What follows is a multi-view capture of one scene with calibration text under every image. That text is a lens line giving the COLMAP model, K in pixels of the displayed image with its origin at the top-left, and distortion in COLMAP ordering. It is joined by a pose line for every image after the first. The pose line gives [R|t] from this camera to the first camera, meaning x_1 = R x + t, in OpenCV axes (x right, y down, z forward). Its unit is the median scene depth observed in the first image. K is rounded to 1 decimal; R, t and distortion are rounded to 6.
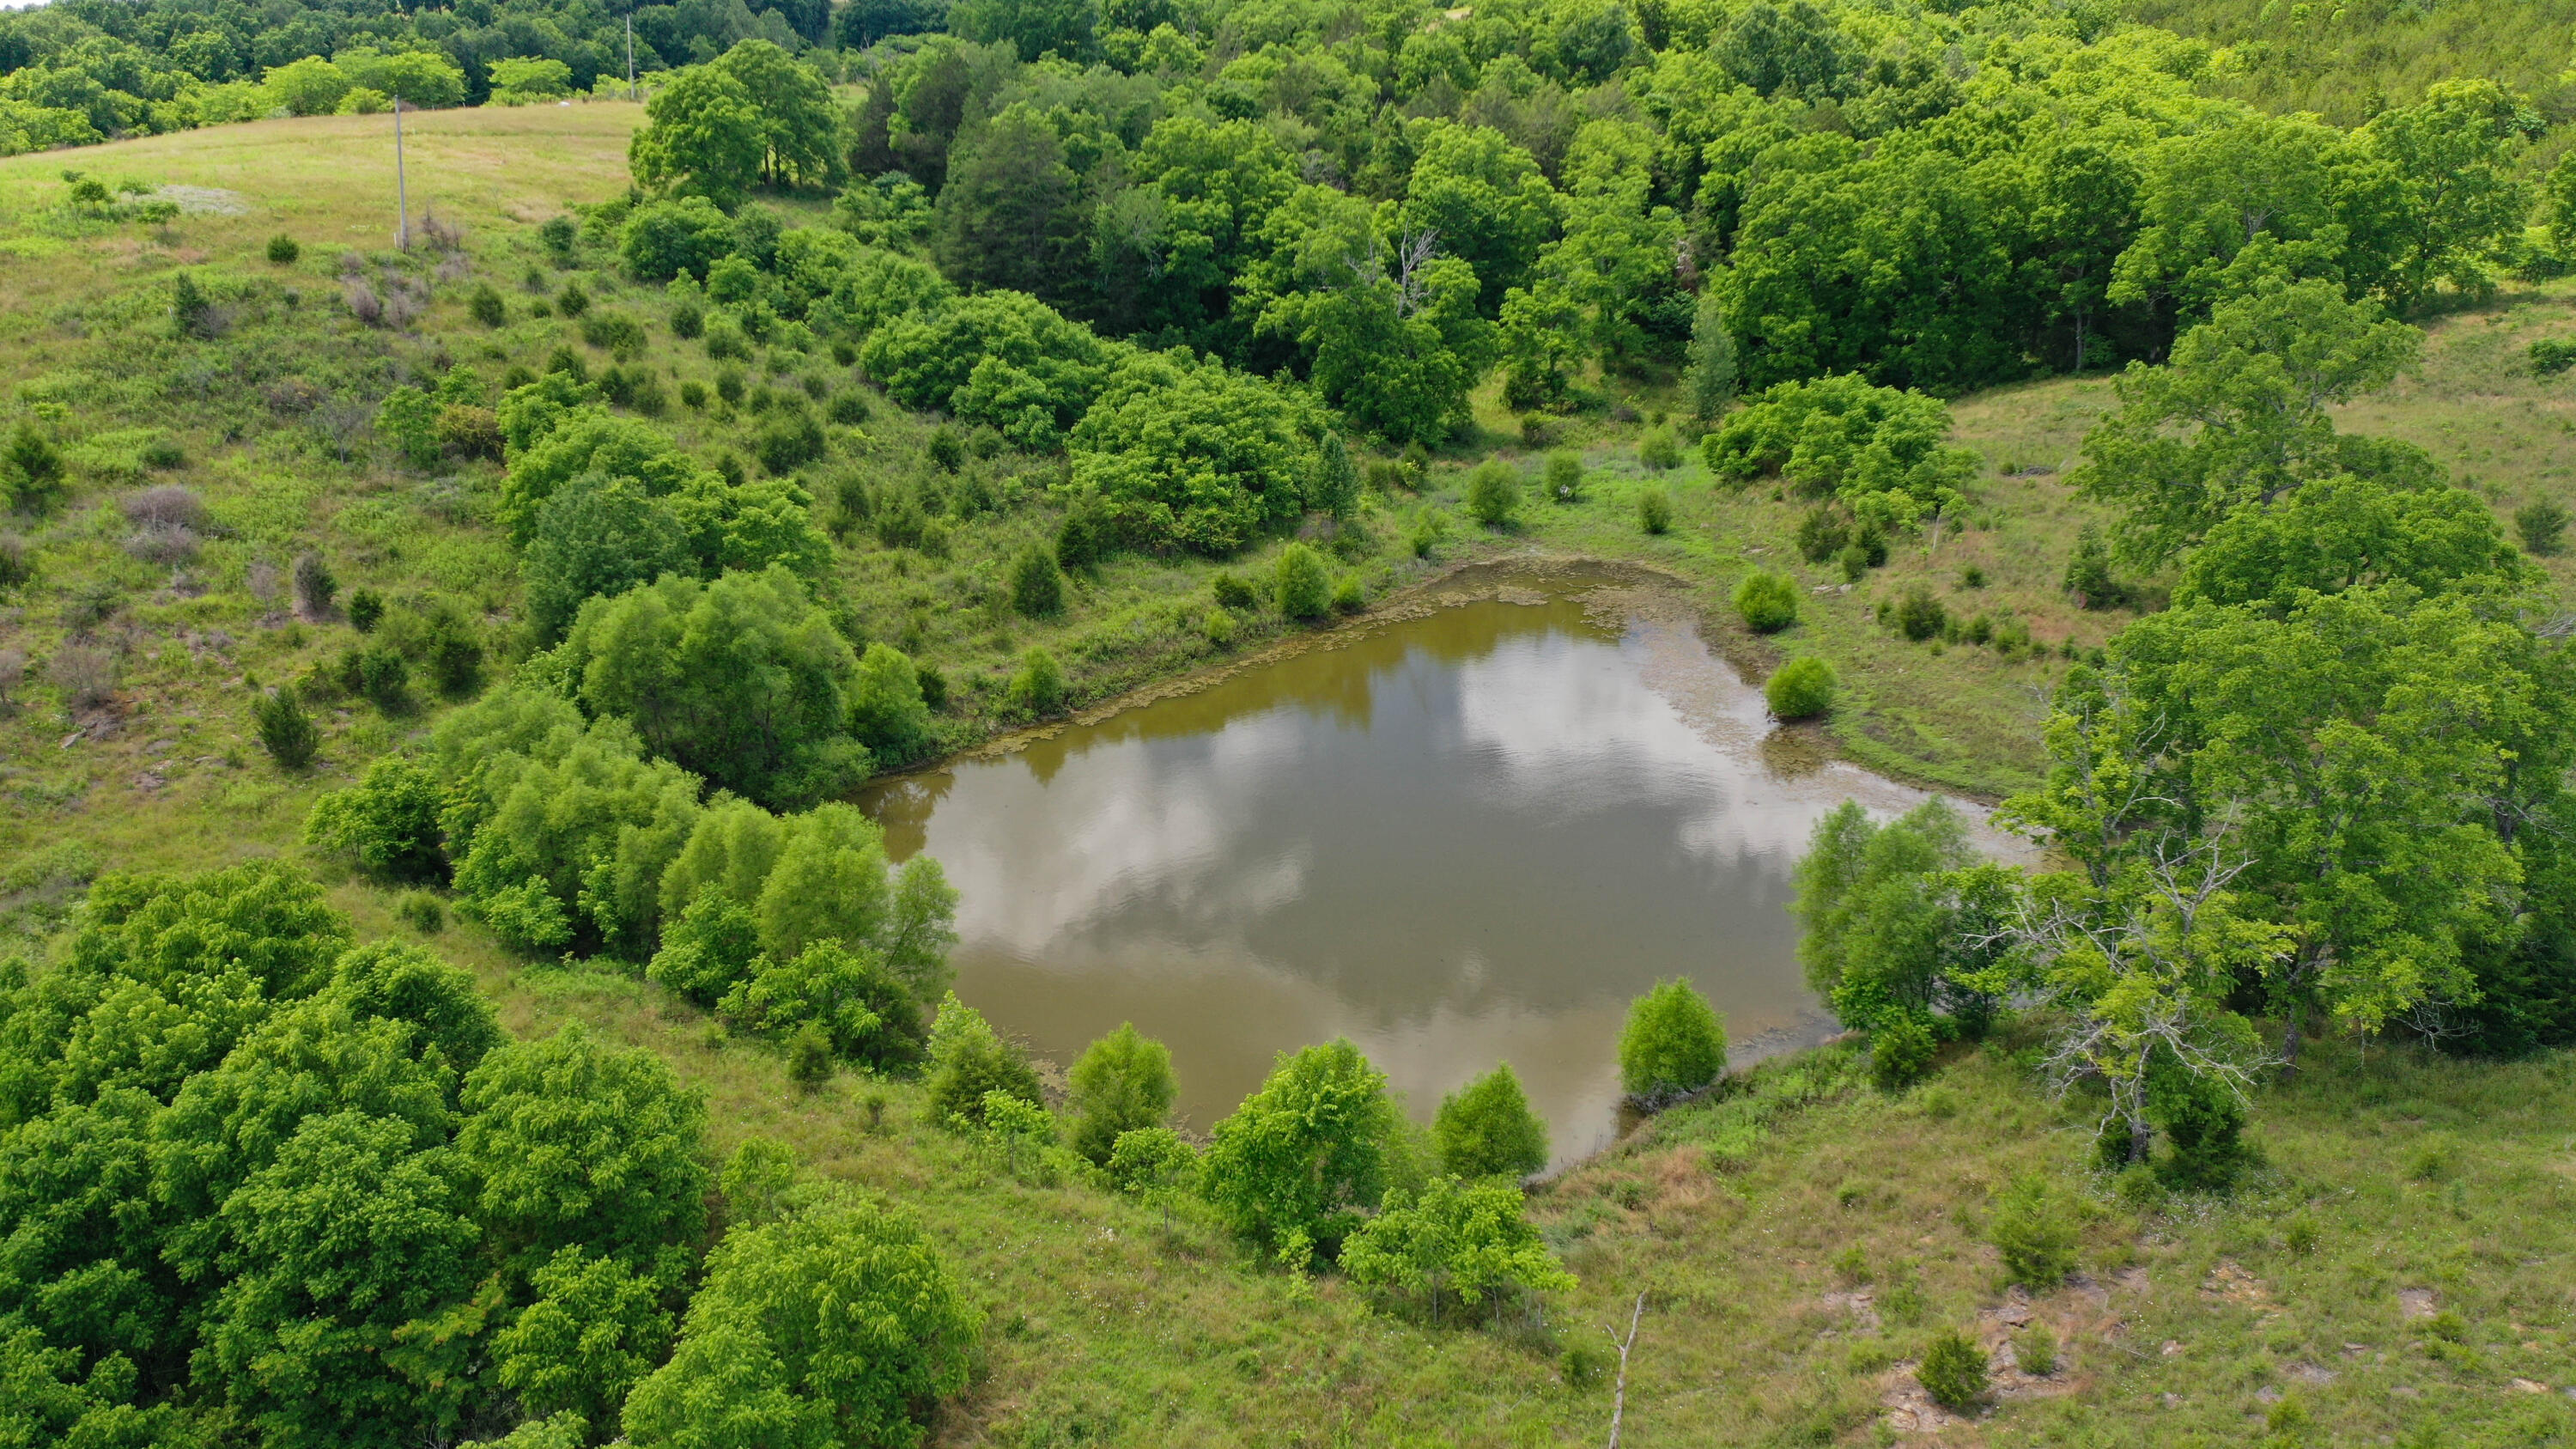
lens RADIAL K [[2049.7, 0, 1288.4], [0, 2049.7, 716.4], [0, 0, 1]] dist [0.005784, 0.012595]
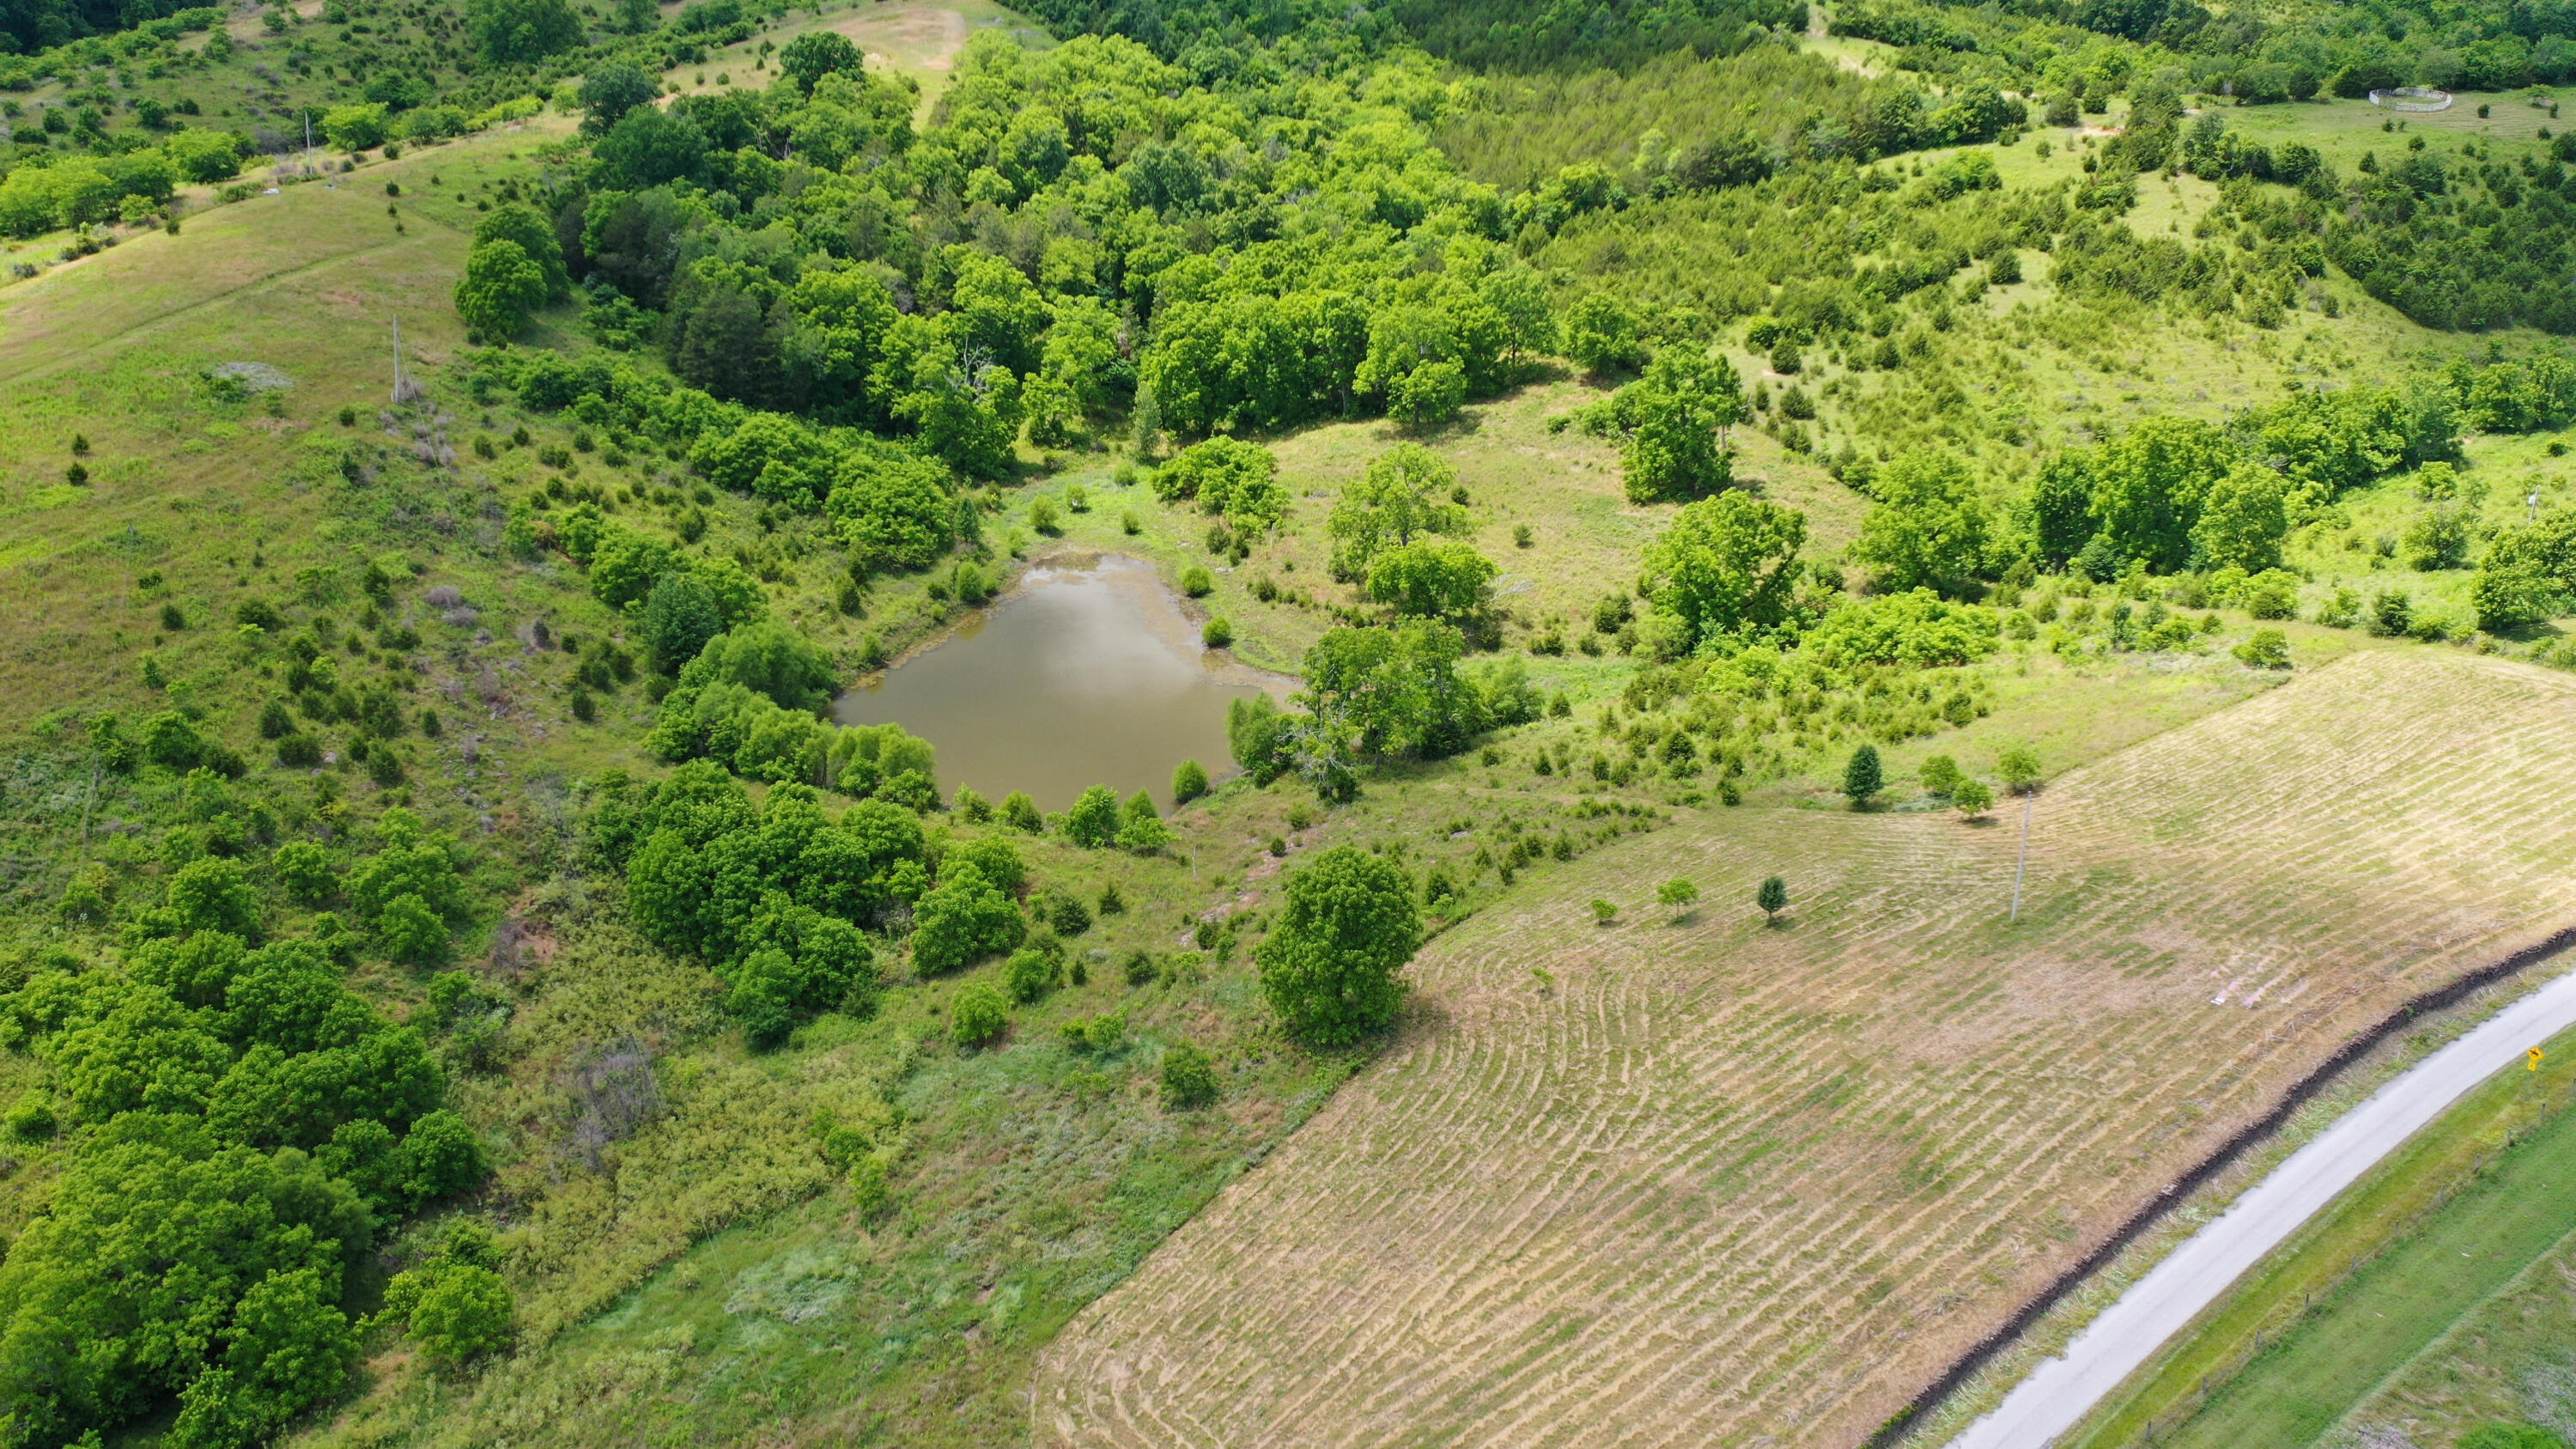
lens RADIAL K [[2049.7, 0, 1288.6], [0, 2049.7, 724.0], [0, 0, 1]] dist [0.005784, 0.012595]
pose [[0.953950, -0.079889, 0.289132, -0.240507], [0.052334, 0.993425, 0.101824, -0.098091], [-0.295366, -0.082004, 0.951858, -0.847612]]
